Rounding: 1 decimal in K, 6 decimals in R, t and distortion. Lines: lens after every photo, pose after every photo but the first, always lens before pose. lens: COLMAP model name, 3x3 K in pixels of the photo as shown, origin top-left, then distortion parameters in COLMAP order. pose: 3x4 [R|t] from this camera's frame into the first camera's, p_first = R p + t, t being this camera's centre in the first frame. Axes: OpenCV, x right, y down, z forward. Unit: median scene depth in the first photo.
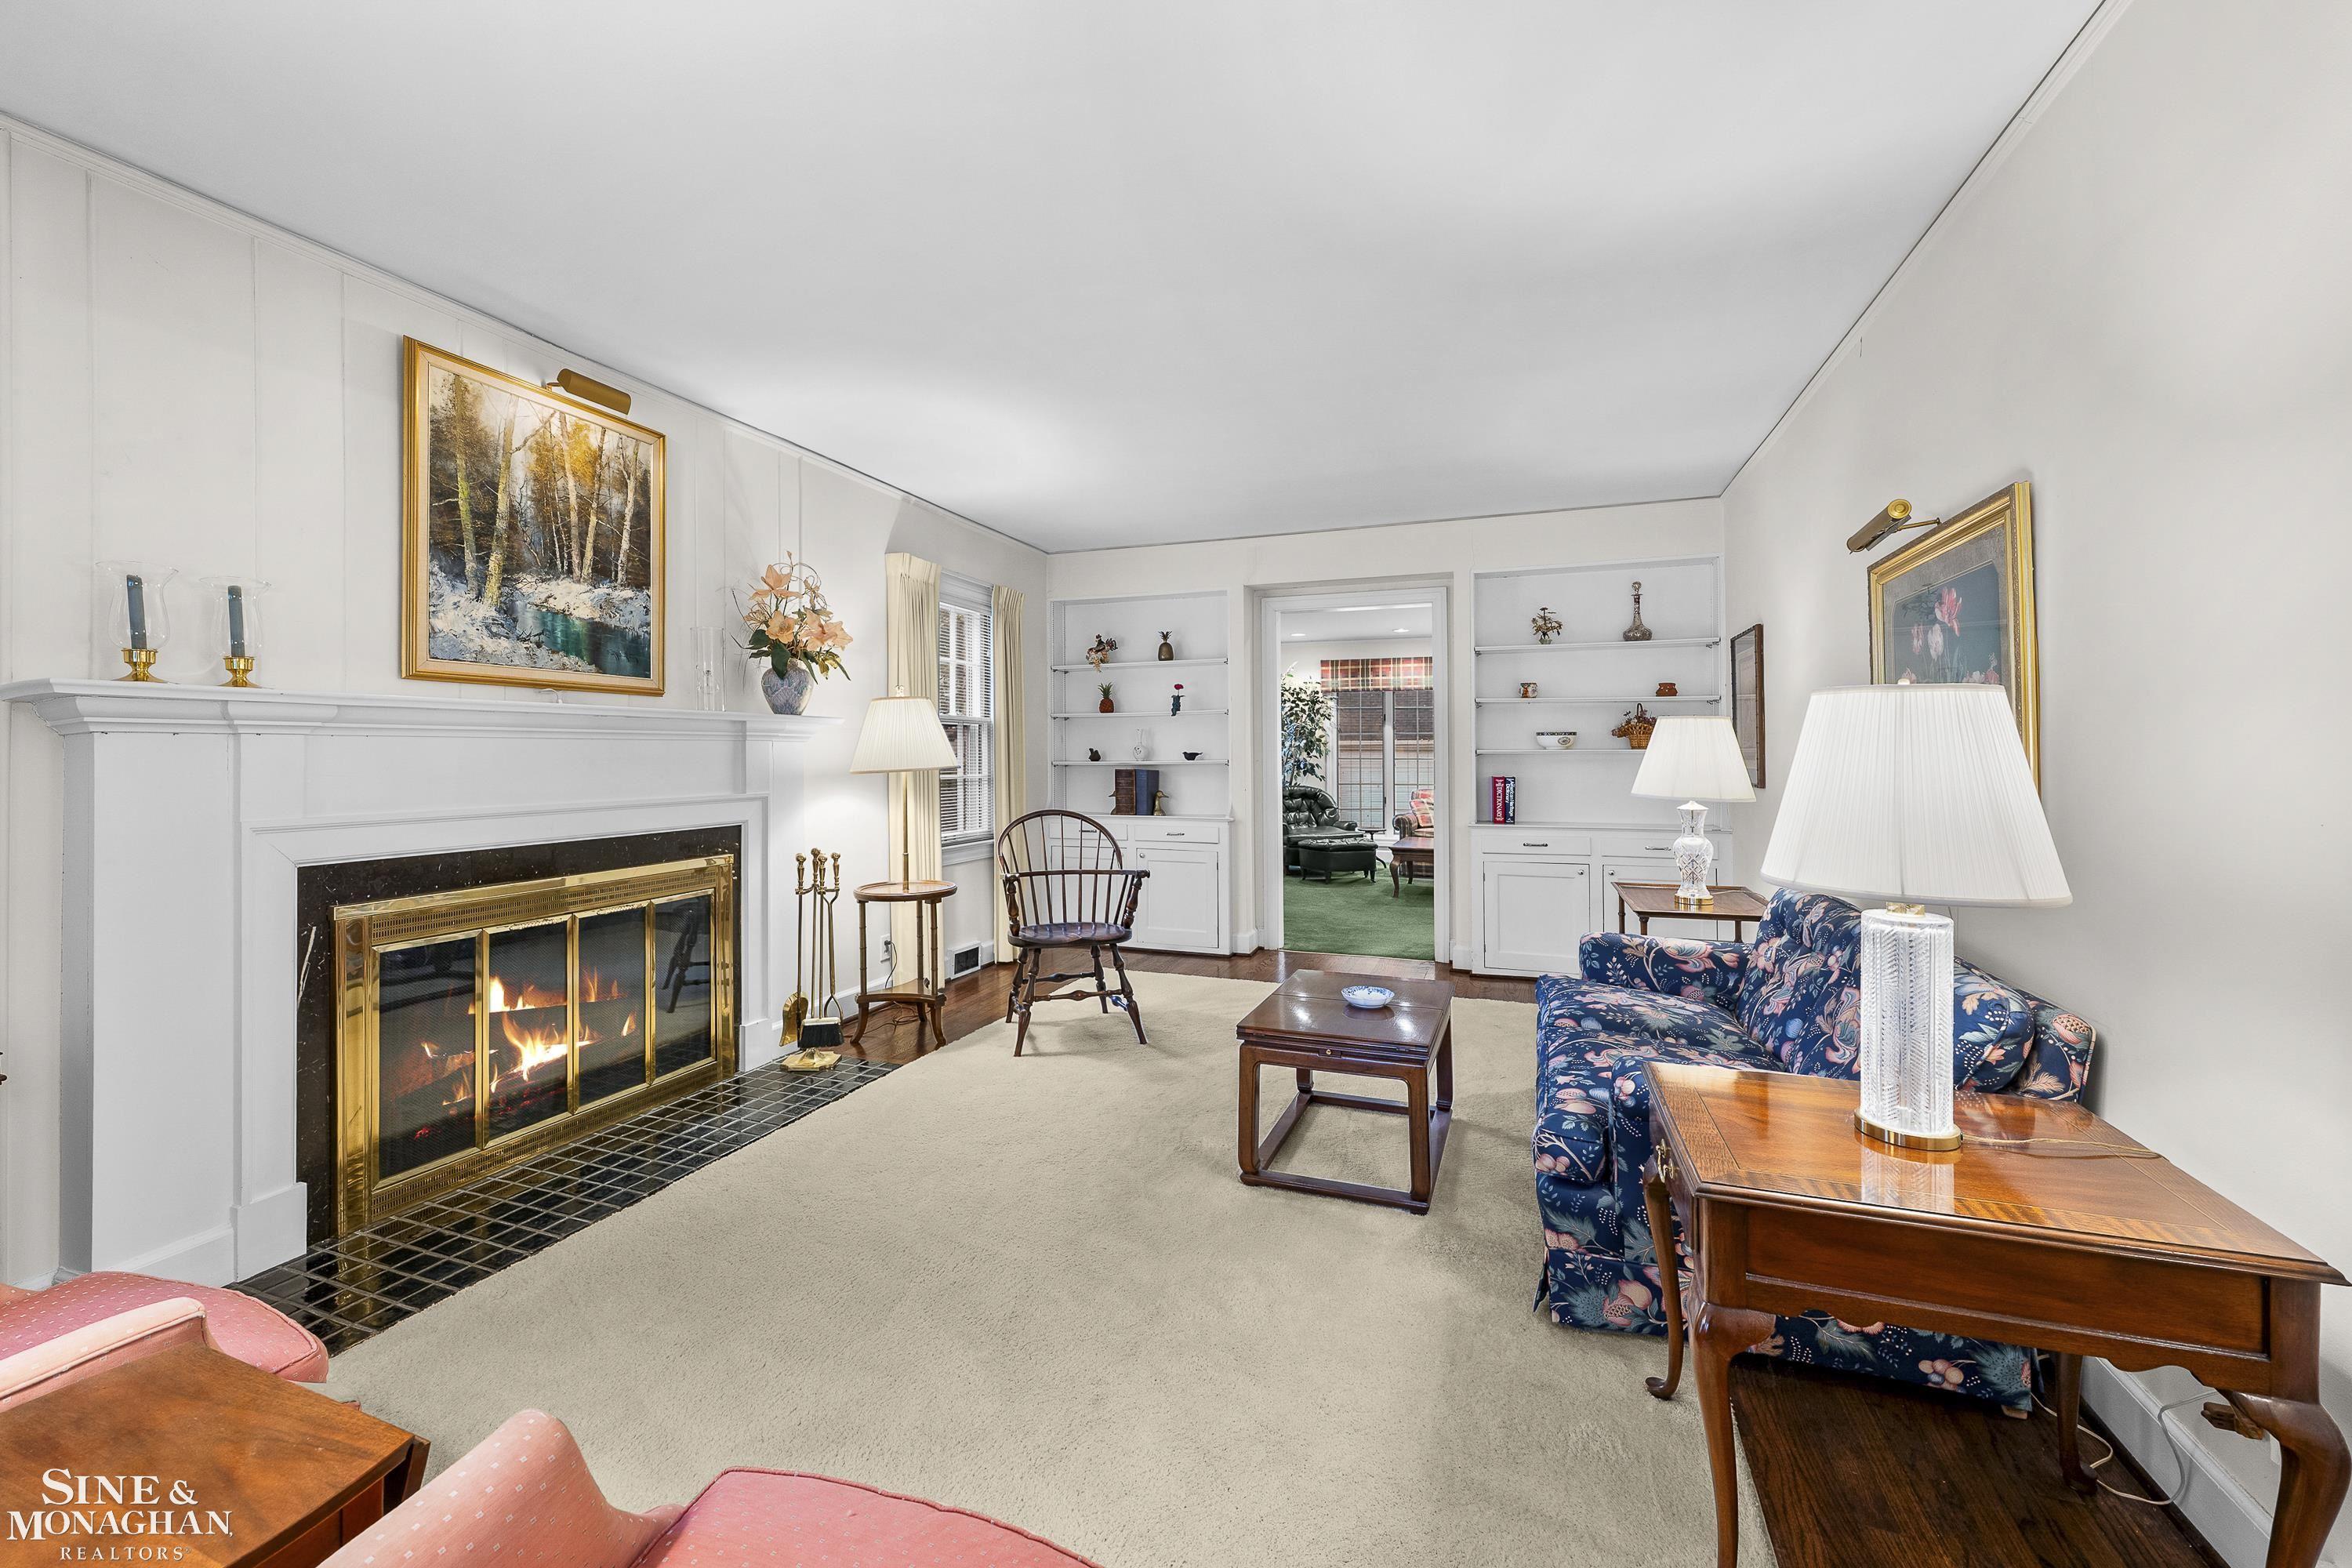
lens RADIAL K [[944.2, 0, 1173.1], [0, 944.2, 757.2], [0, 0, 1]] dist [-0.000020, 0.000199]
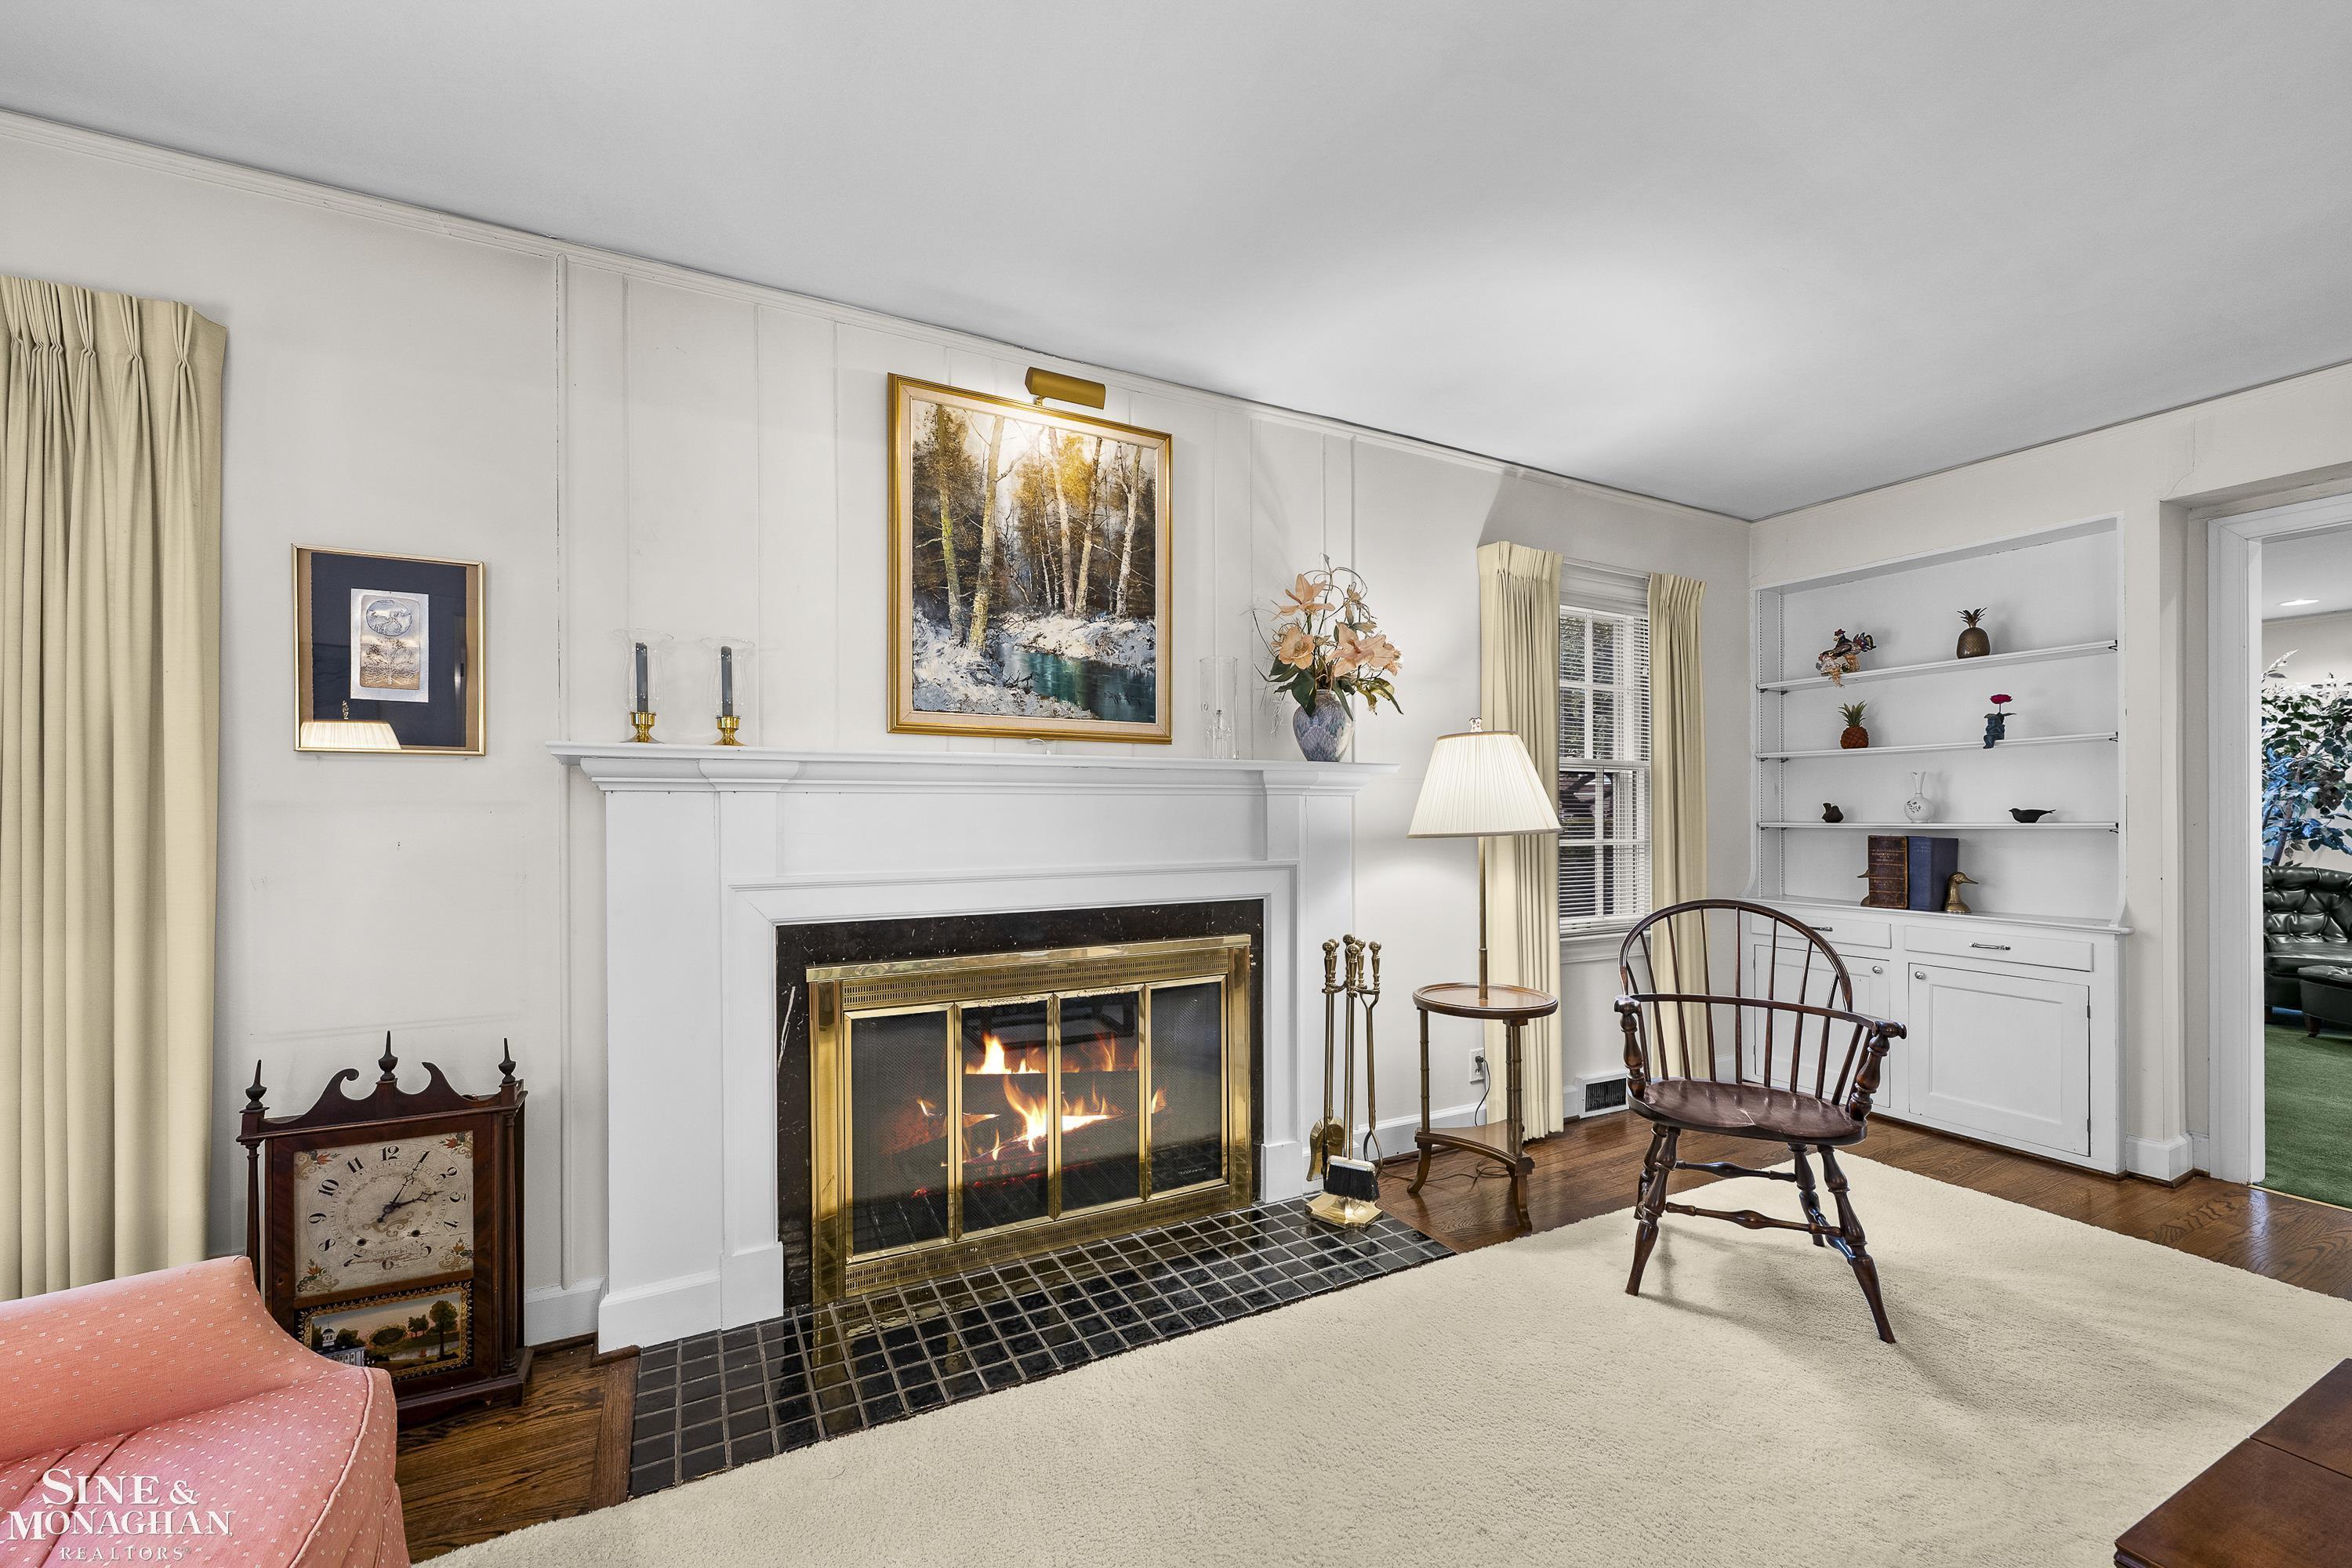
lens RADIAL K [[945.9, 0, 1166.1], [0, 945.9, 820.9], [0, 0, 1]] dist [-0.001311, 0.000115]
pose [[0.741015, 0.005583, -0.671465, 0.025328], [-0.001954, 0.999979, 0.006157, -0.000274], [0.671486, -0.003251, 0.741011, 0.321601]]
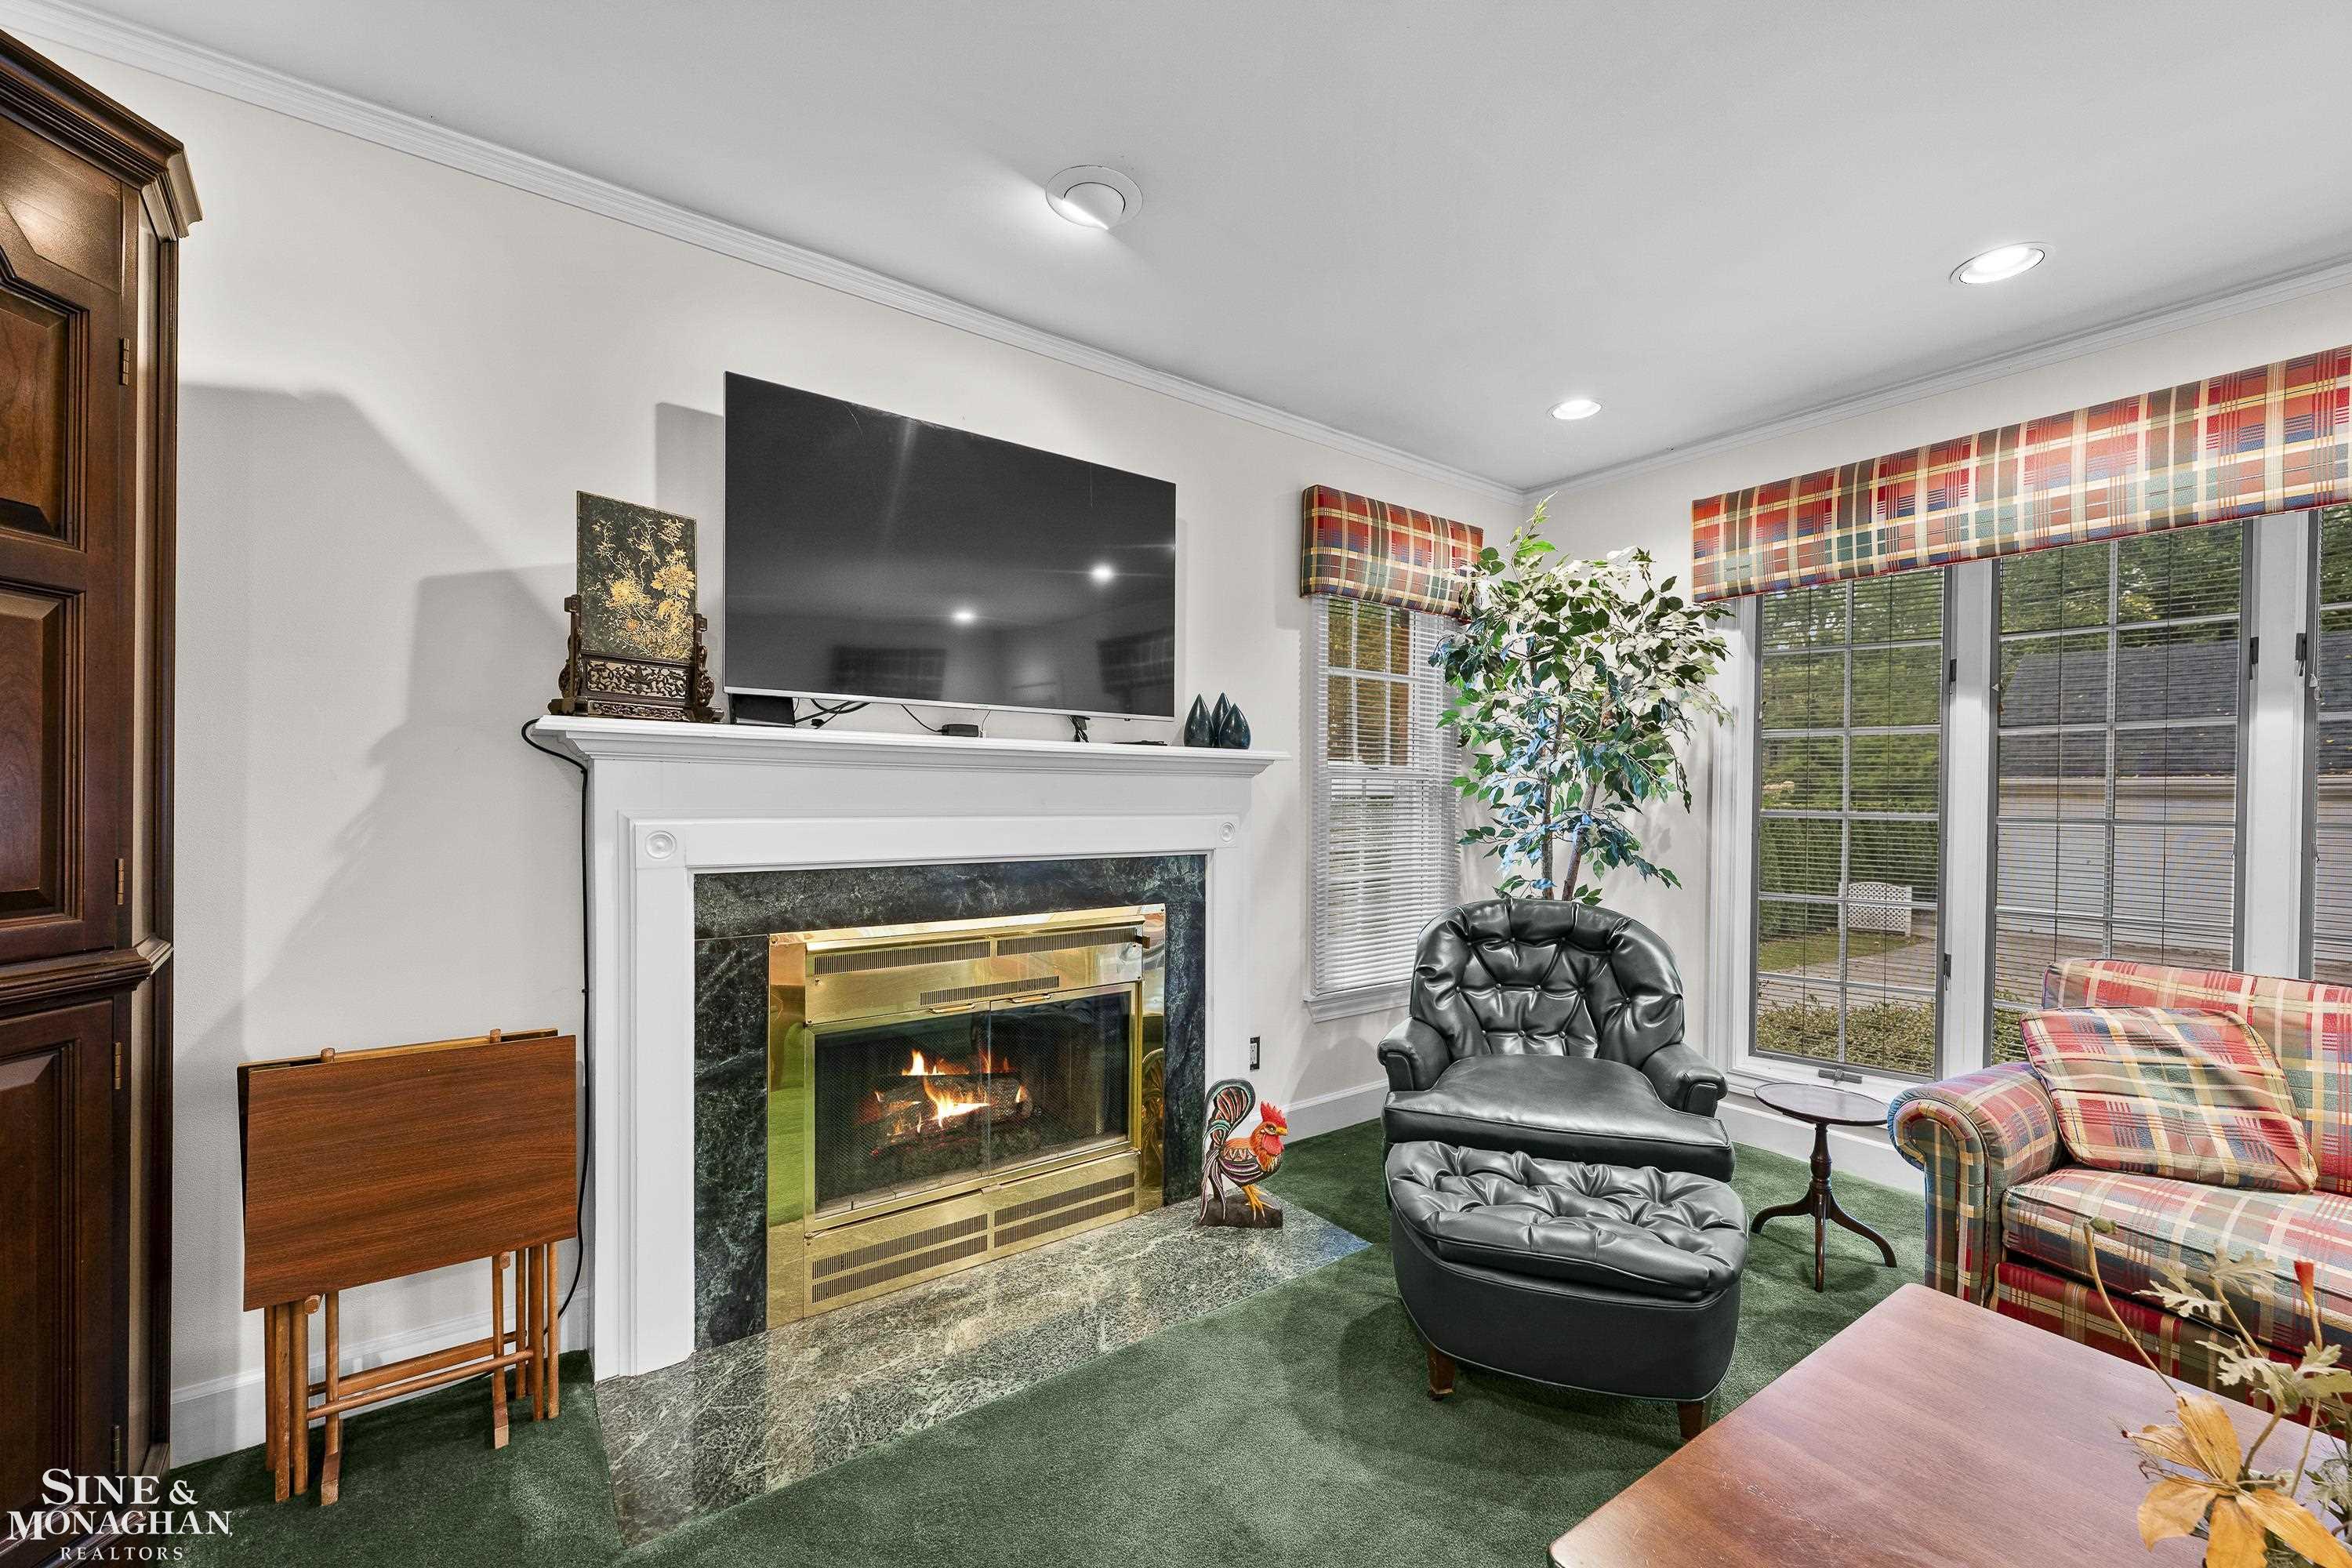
lens RADIAL K [[941.3, 0, 1173.3], [0, 941.3, 803.1], [0, 0, 1]] dist [-0.000444, 0.000042]
pose [[0.832642, 0.015332, -0.553600, 0.536611], [-0.012622, 0.999882, 0.008707, -0.007524], [0.553669, -0.000262, 0.832737, 1.841416]]
